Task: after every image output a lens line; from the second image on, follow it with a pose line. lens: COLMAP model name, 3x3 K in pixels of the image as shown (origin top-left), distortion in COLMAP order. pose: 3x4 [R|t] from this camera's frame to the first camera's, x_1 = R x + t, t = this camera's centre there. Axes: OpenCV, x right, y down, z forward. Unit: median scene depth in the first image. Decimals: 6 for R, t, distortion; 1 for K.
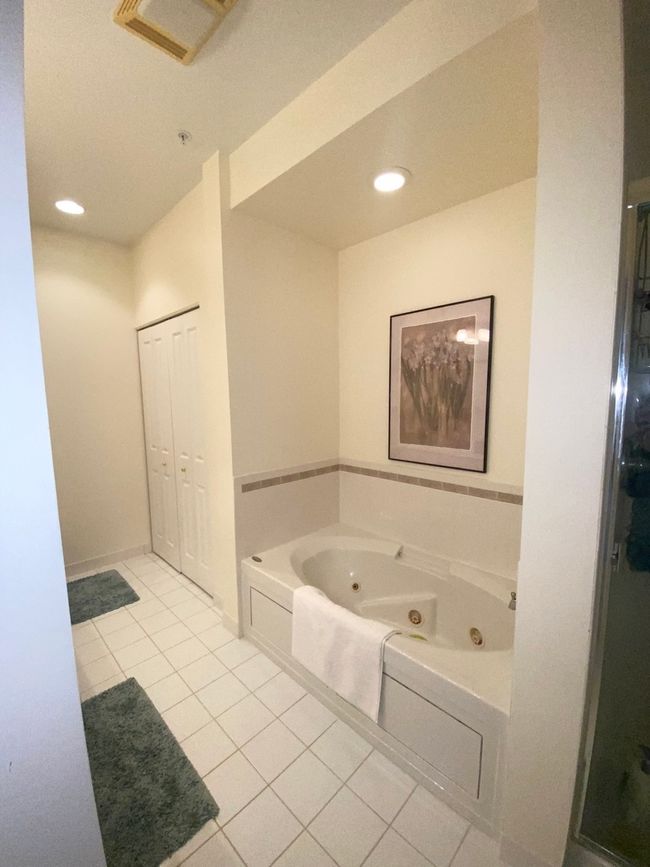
lens RADIAL K [[364.7, 0, 321.1], [0, 364.7, 434.2], [0, 0, 1]] dist [-0.002780, -0.000601]
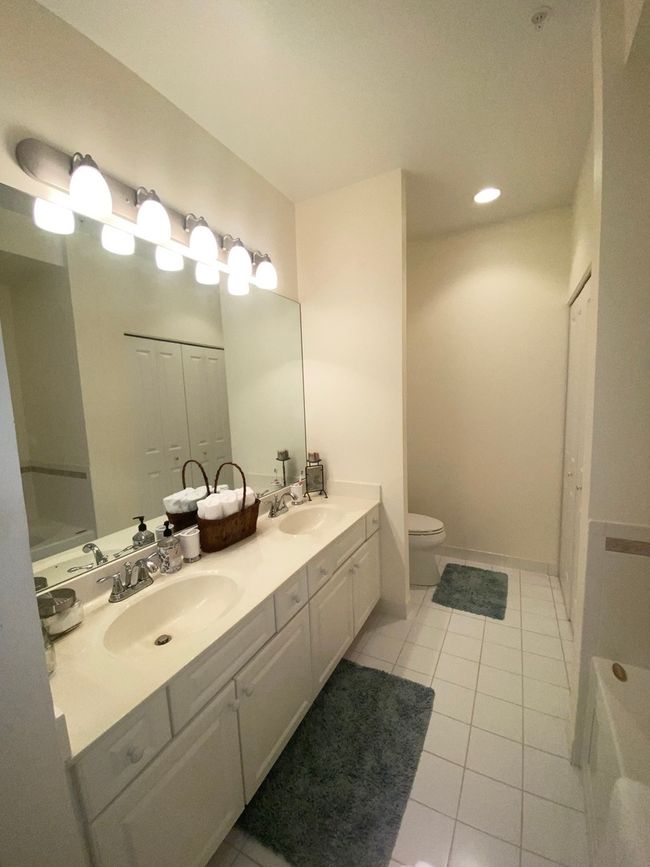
lens RADIAL K [[364.7, 0, 322.6], [0, 364.7, 434.4], [0, 0, 1]] dist [-0.002780, -0.000601]
pose [[0.287380, 0.113307, -0.951091, 0.189401], [-0.074436, 0.992617, 0.095763, -0.048438], [0.954920, 0.043275, 0.293692, 0.362983]]
